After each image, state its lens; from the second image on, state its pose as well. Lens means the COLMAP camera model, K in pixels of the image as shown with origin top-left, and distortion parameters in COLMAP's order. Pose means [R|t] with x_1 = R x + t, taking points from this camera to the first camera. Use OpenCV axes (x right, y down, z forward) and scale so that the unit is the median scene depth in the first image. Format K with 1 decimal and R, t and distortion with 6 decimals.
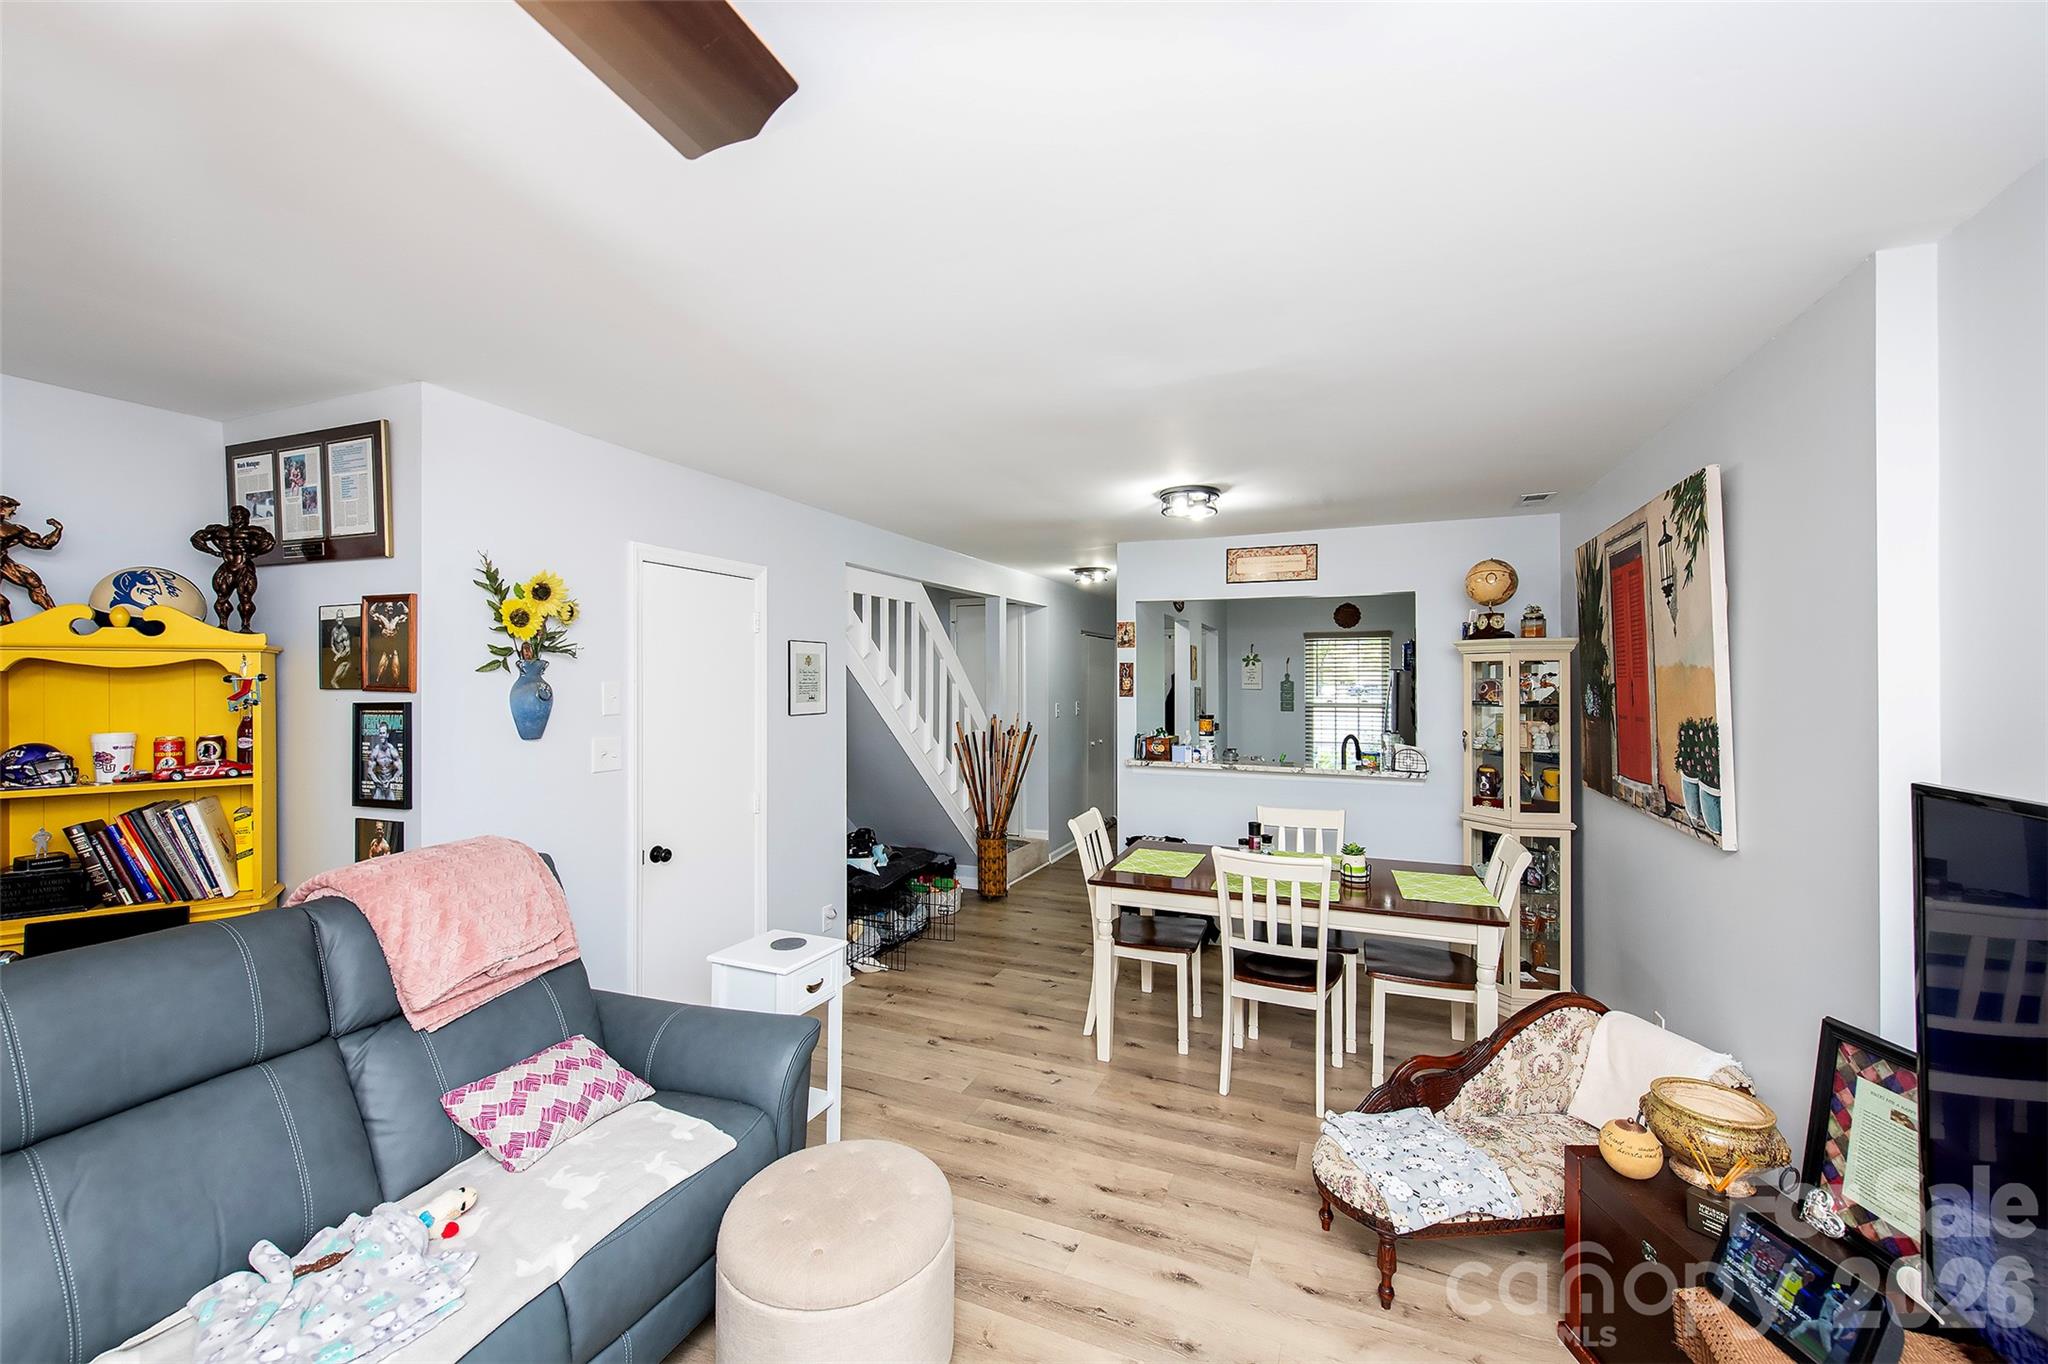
lens RADIAL K [[816.2, 0, 1030.1], [0, 816.2, 652.1], [0, 0, 1]] dist [-0.000861, -0.000606]
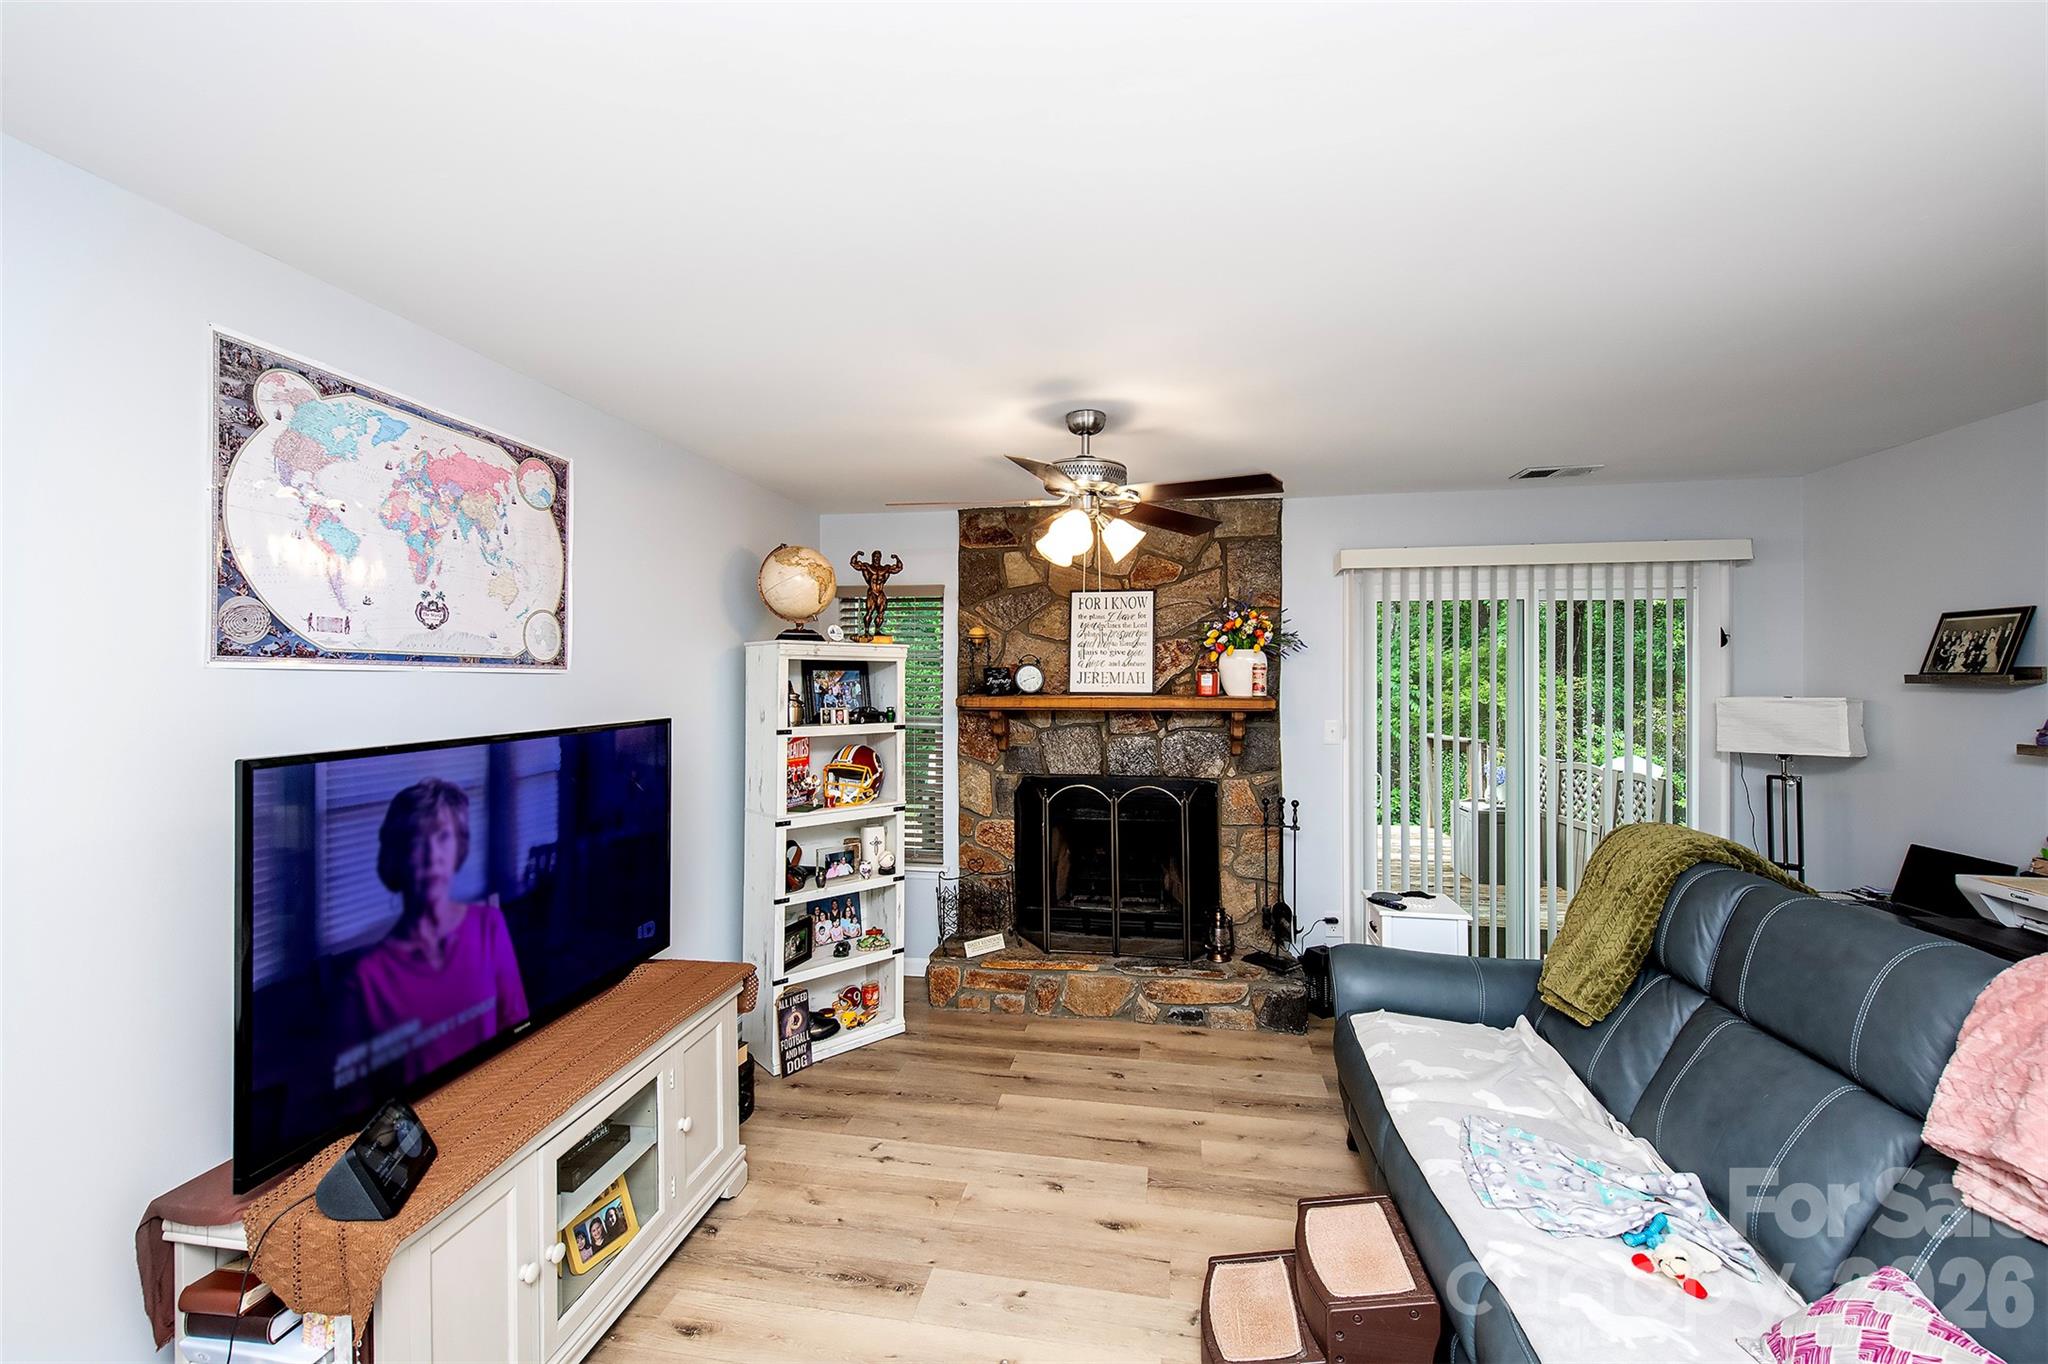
lens RADIAL K [[816.1, 0, 1023.9], [0, 816.1, 679.7], [0, 0, 1]] dist [0.011264, -0.000341]
pose [[-0.975388, 0.002505, -0.220480, 0.113017], [0.008435, 0.999627, -0.025959, 0.043574], [0.220333, -0.027180, -0.975046, 1.124334]]
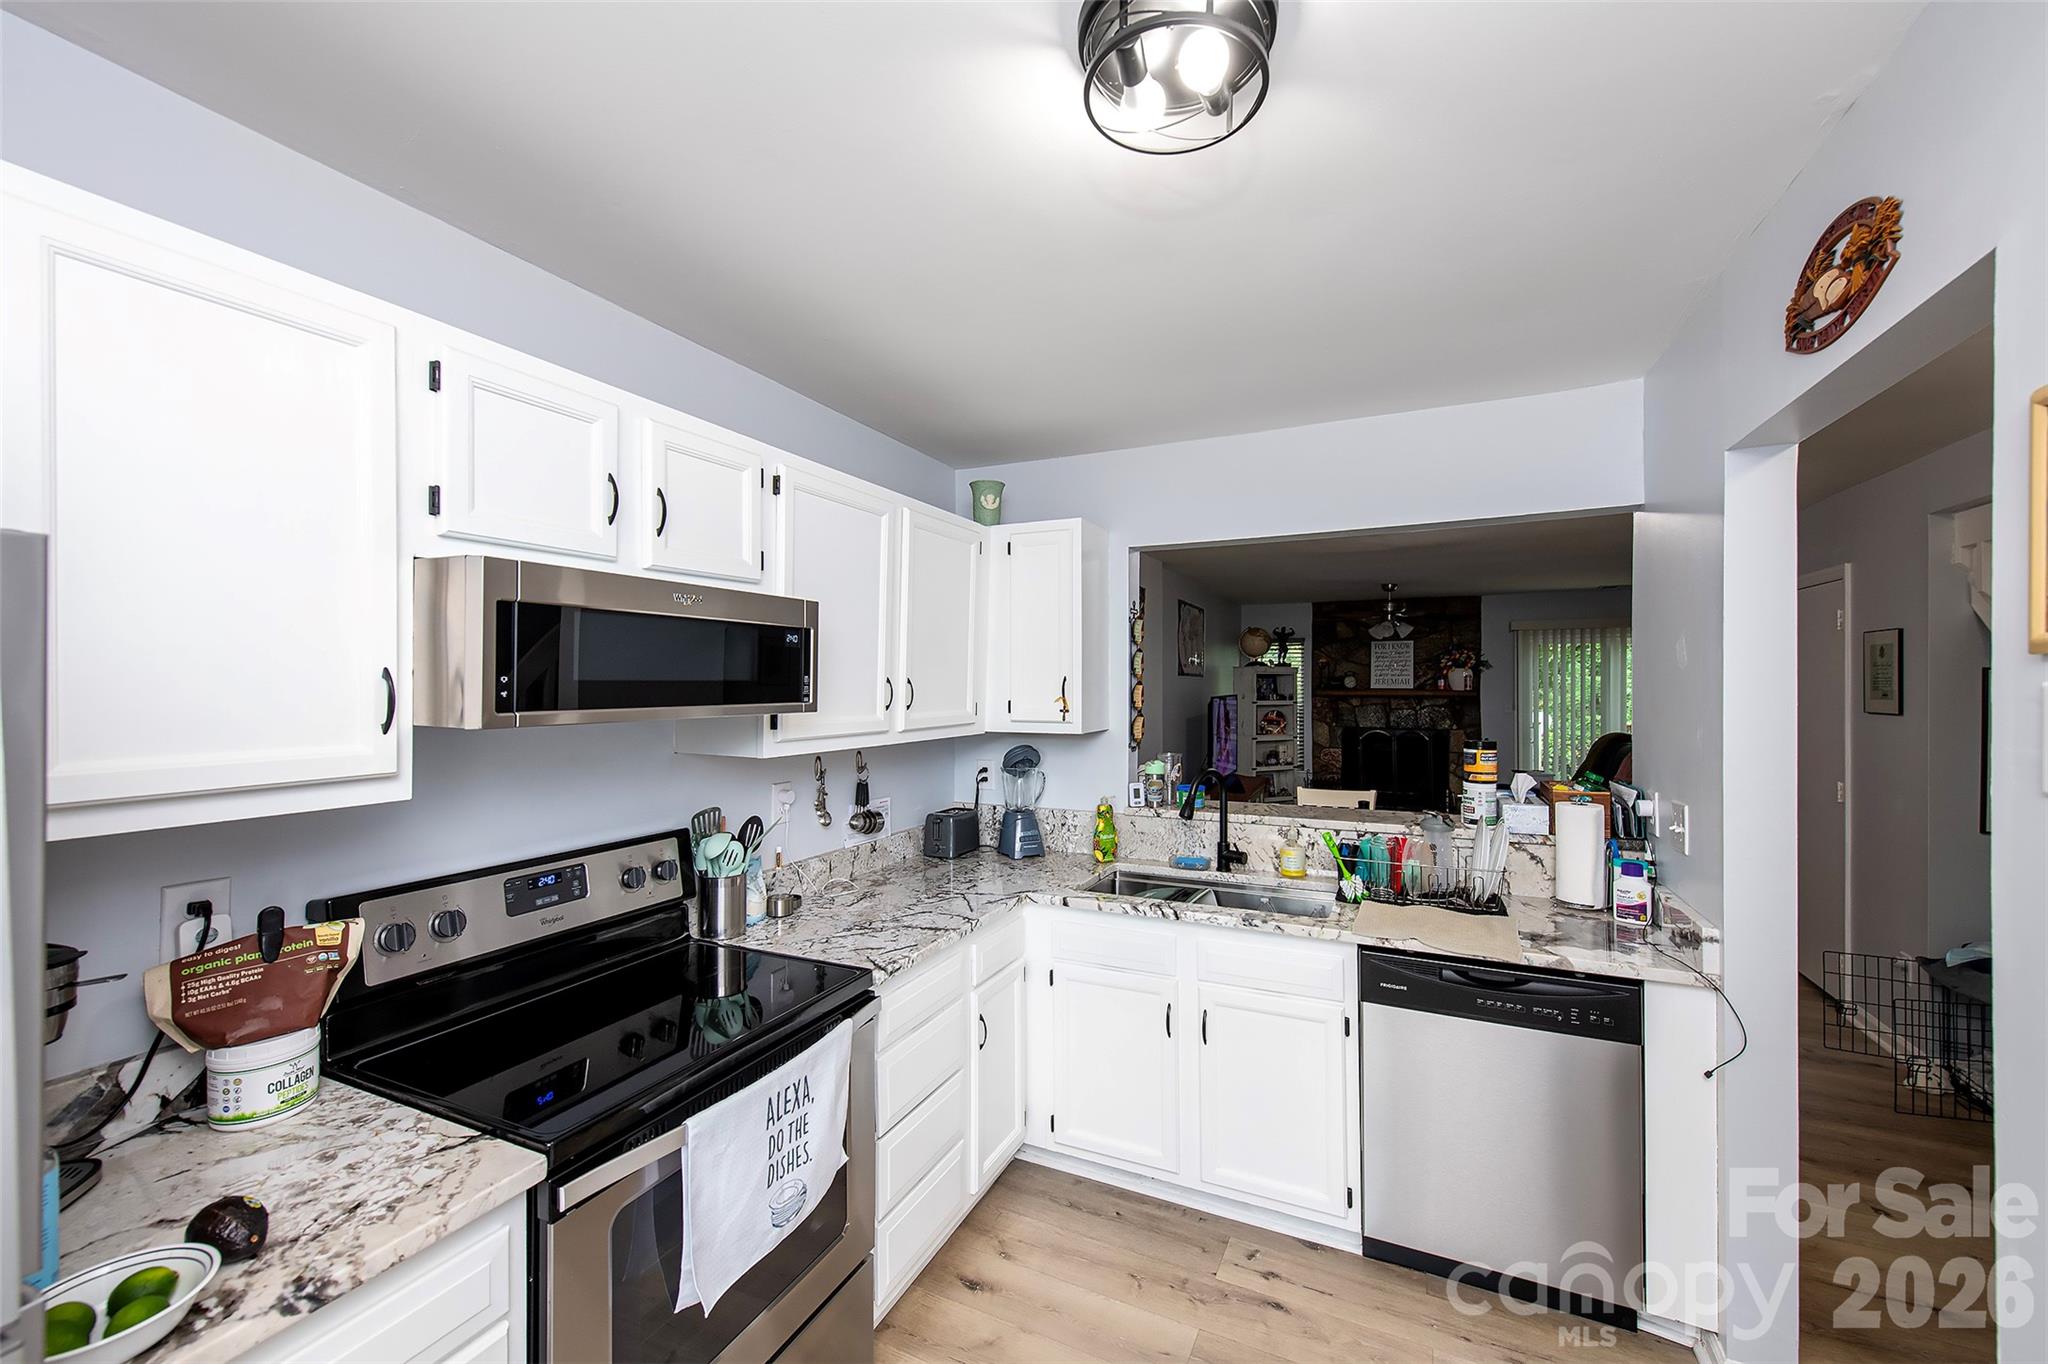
lens RADIAL K [[816.1, 0, 1023.9], [0, 816.1, 679.7], [0, 0, 1]] dist [0.011264, -0.000341]
pose [[-0.998677, -0.000196, 0.051422, 0.962121], [-0.001913, 0.999442, -0.033342, 0.110167], [-0.051387, -0.033396, -0.998120, 3.111312]]
